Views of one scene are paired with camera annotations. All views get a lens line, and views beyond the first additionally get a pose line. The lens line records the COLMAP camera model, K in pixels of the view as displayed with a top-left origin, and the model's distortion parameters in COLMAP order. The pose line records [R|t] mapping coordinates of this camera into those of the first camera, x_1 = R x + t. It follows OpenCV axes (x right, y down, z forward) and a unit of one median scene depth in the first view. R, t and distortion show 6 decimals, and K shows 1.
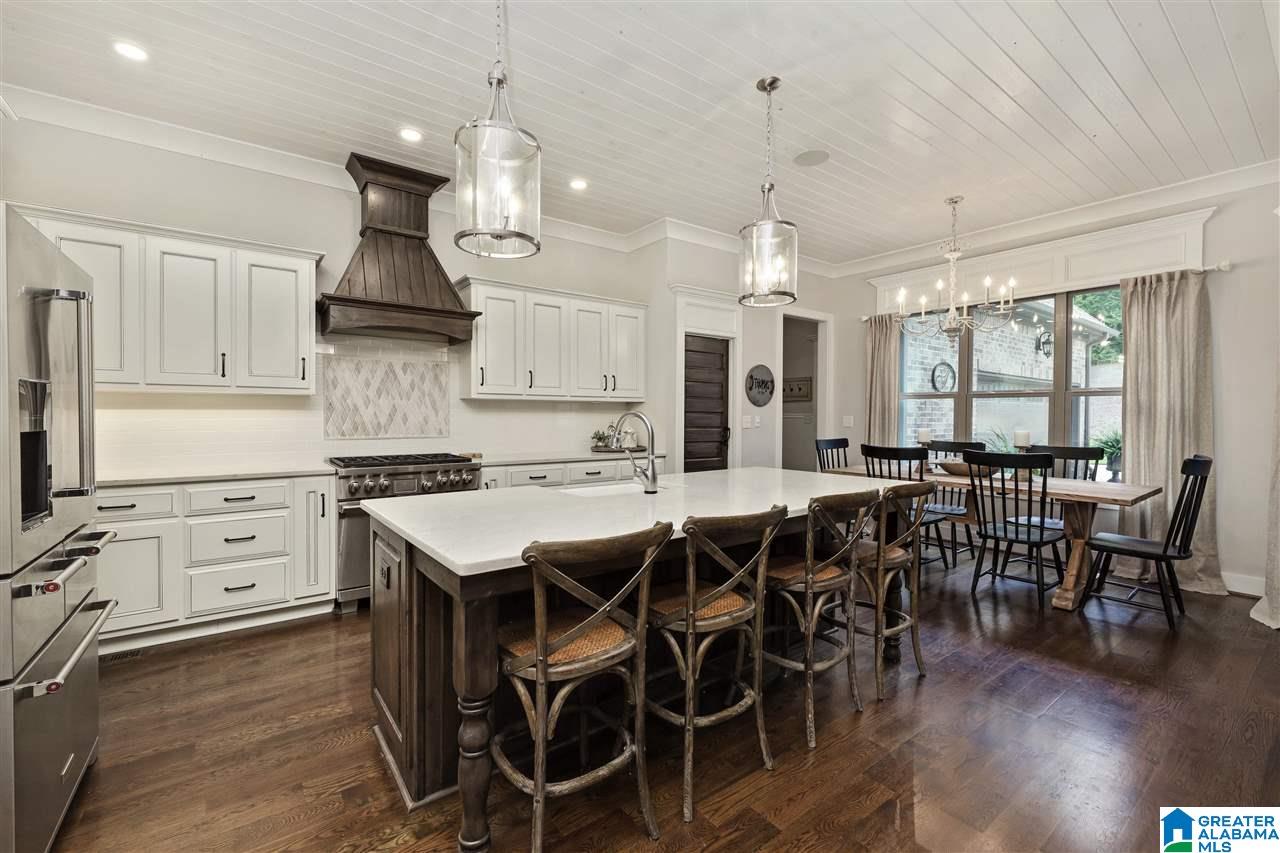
lens RADIAL K [[541.4, 0, 632.7], [0, 541.4, 416.5], [0, 0, 1]] dist [0.003140, -0.002204]
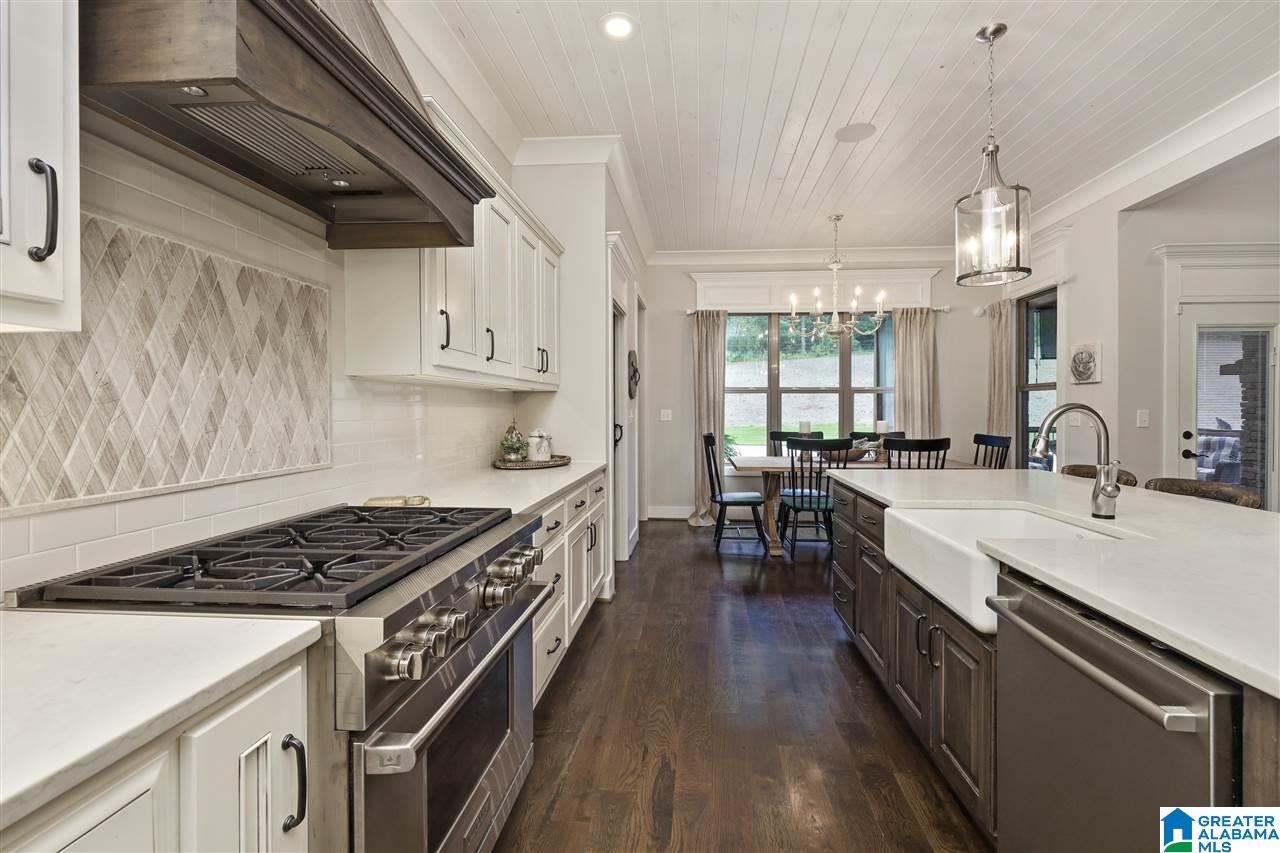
lens RADIAL K [[541.4, 0, 692.9], [0, 541.4, 411.1], [0, 0, 1]] dist [0.003140, -0.002204]
pose [[0.638727, -0.010323, 0.769365, -0.497173], [0.011366, 0.999927, 0.003981, -0.003417], [-0.769350, 0.006202, 0.638798, 0.535887]]
